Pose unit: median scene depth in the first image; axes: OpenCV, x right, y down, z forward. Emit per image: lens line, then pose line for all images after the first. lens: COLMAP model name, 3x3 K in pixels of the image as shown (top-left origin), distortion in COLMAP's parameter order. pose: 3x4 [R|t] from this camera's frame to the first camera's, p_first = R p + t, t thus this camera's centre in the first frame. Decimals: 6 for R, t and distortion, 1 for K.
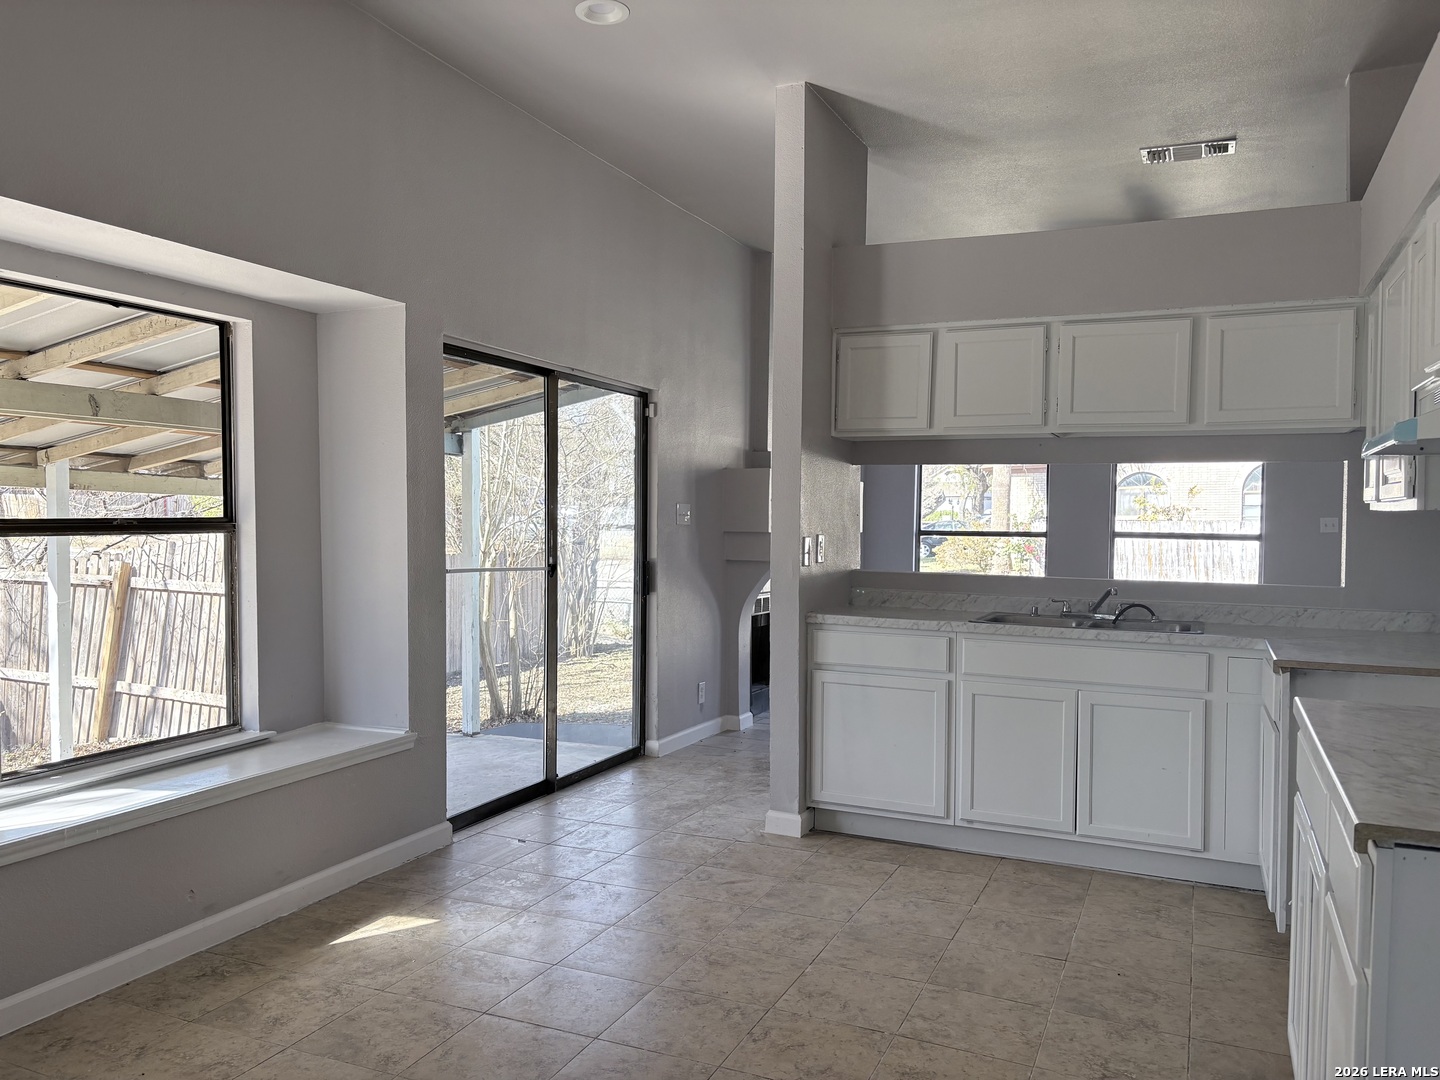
lens RADIAL K [[1086.5, 0, 716.9], [0, 1086.5, 543.3], [0, 0, 1]] dist [0.041830, -0.029833]
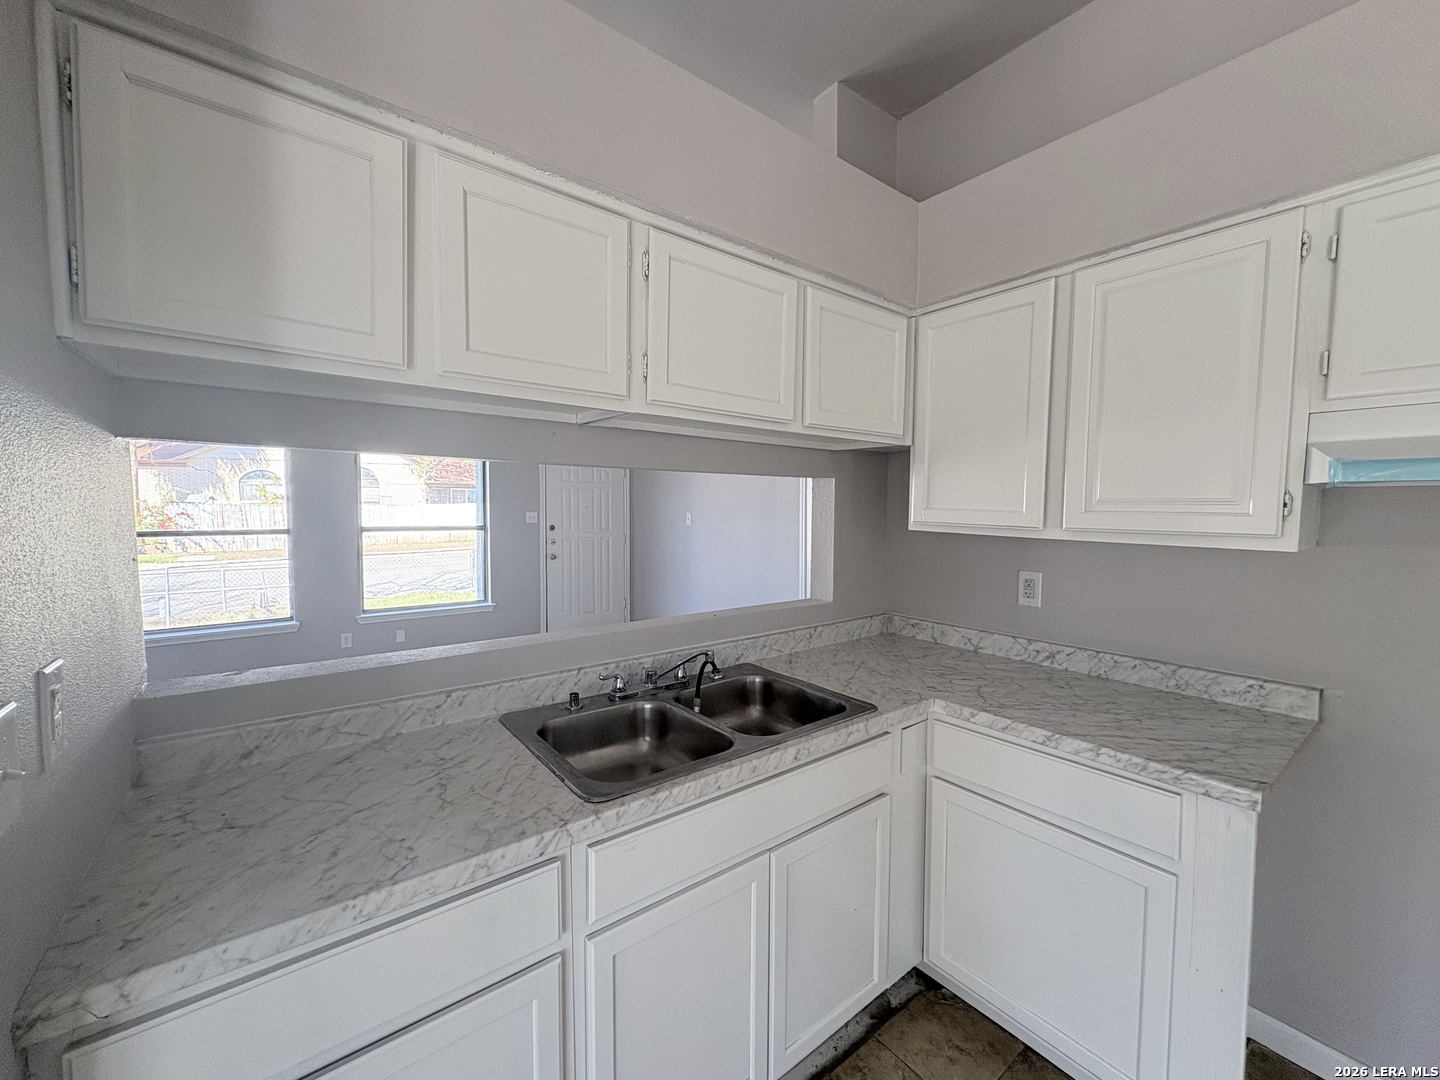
lens RADIAL K [[571.7, 0, 720.0], [0, 571.7, 538.8], [0, 0, 1]] dist [0.001379, -0.000061]
pose [[0.472266, -0.059477, 0.879447, 0.046515], [0.018336, 0.998168, 0.057660, -0.046707], [-0.881265, -0.011106, 0.472491, 0.754301]]
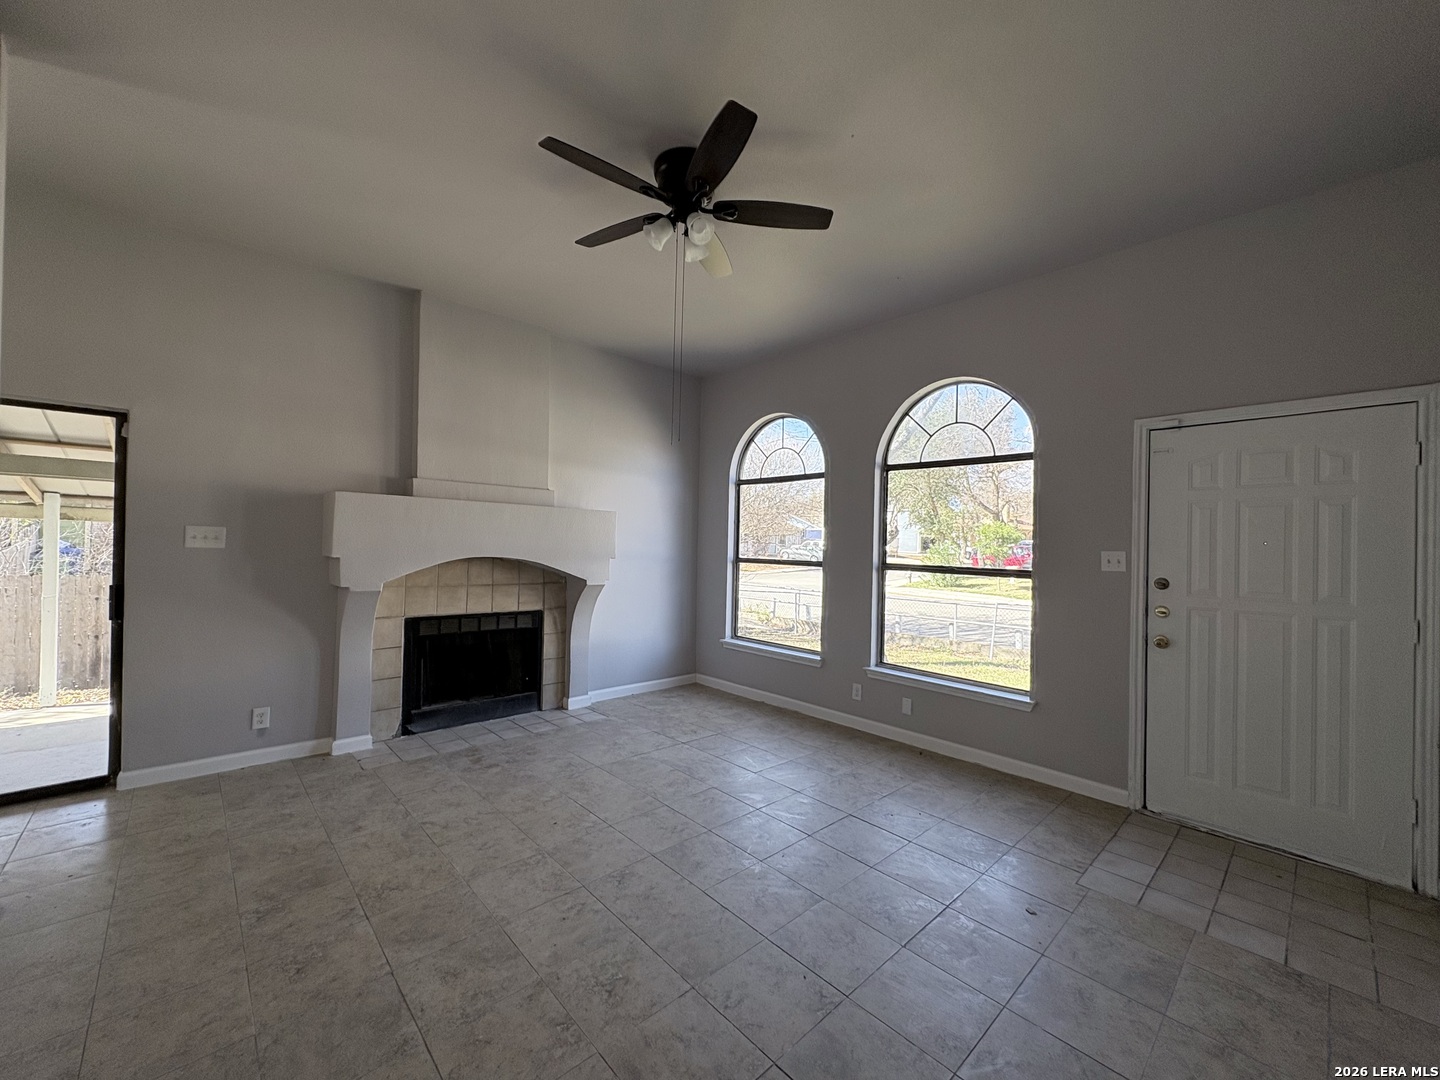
lens RADIAL K [[571.7, 0, 720.0], [0, 571.7, 538.8], [0, 0, 1]] dist [0.001379, -0.000061]
pose [[0.918486, 0.005355, -0.395417, 0.776446], [-0.020622, 0.999196, -0.034368, -0.023275], [0.394915, 0.039721, 0.917859, 0.906484]]
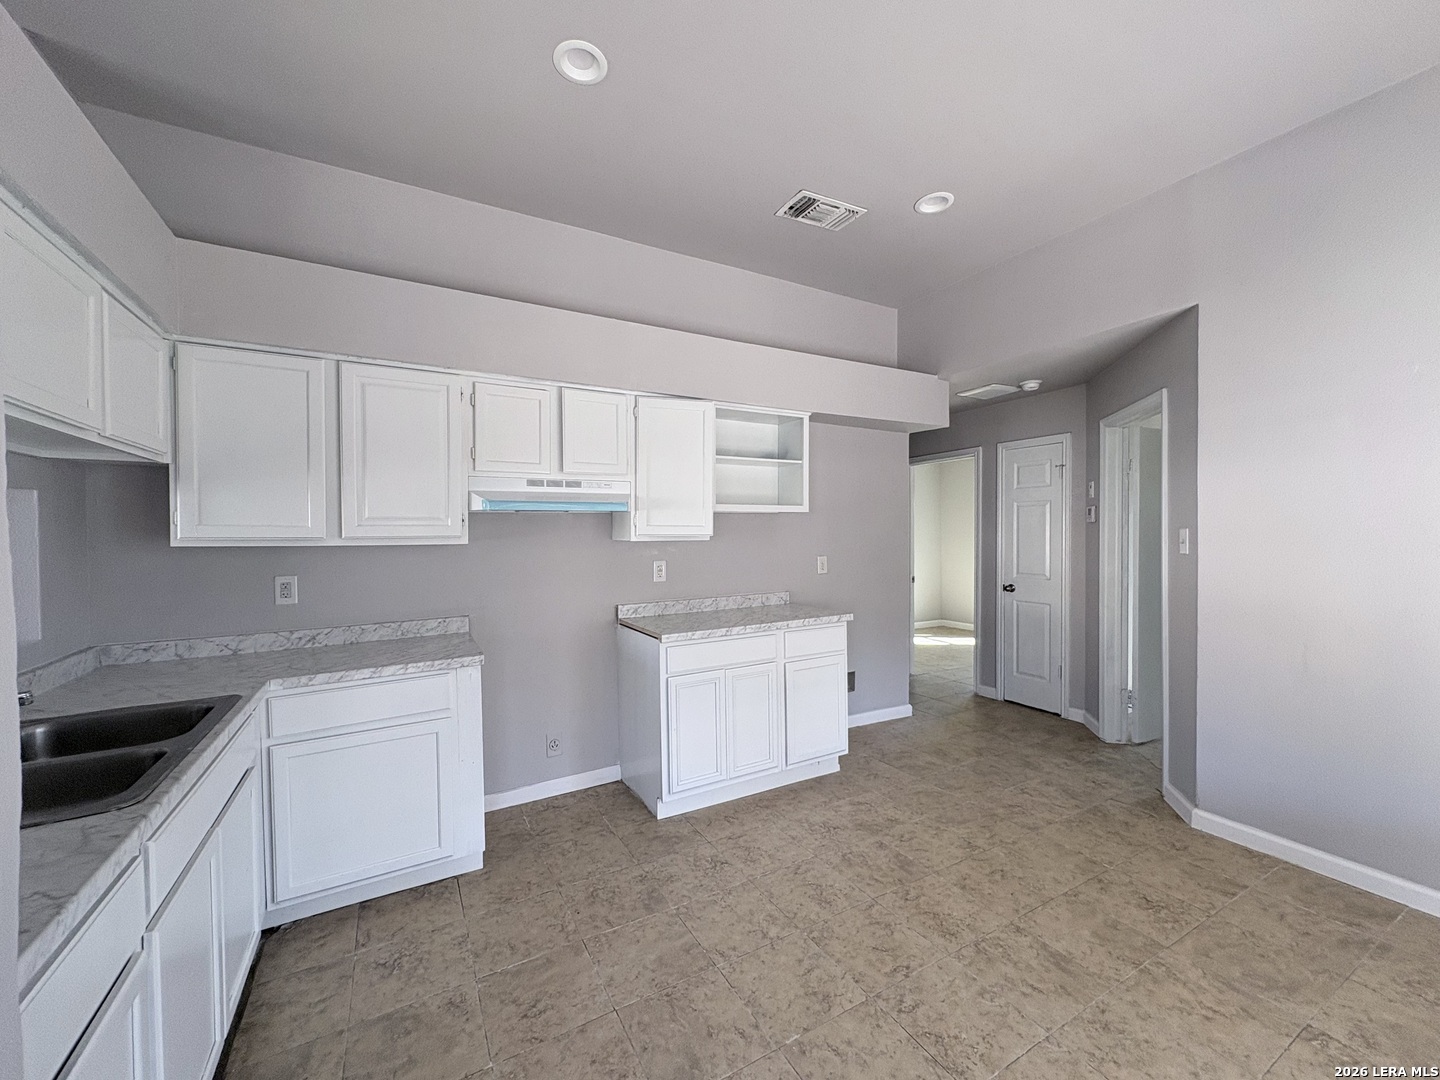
lens RADIAL K [[571.7, 0, 720.0], [0, 571.7, 538.8], [0, 0, 1]] dist [0.001379, -0.000061]
pose [[-0.804897, -0.012824, 0.593276, -0.101726], [0.014174, 0.999066, 0.040825, -0.043598], [-0.593245, 0.041269, -0.803963, 0.934809]]
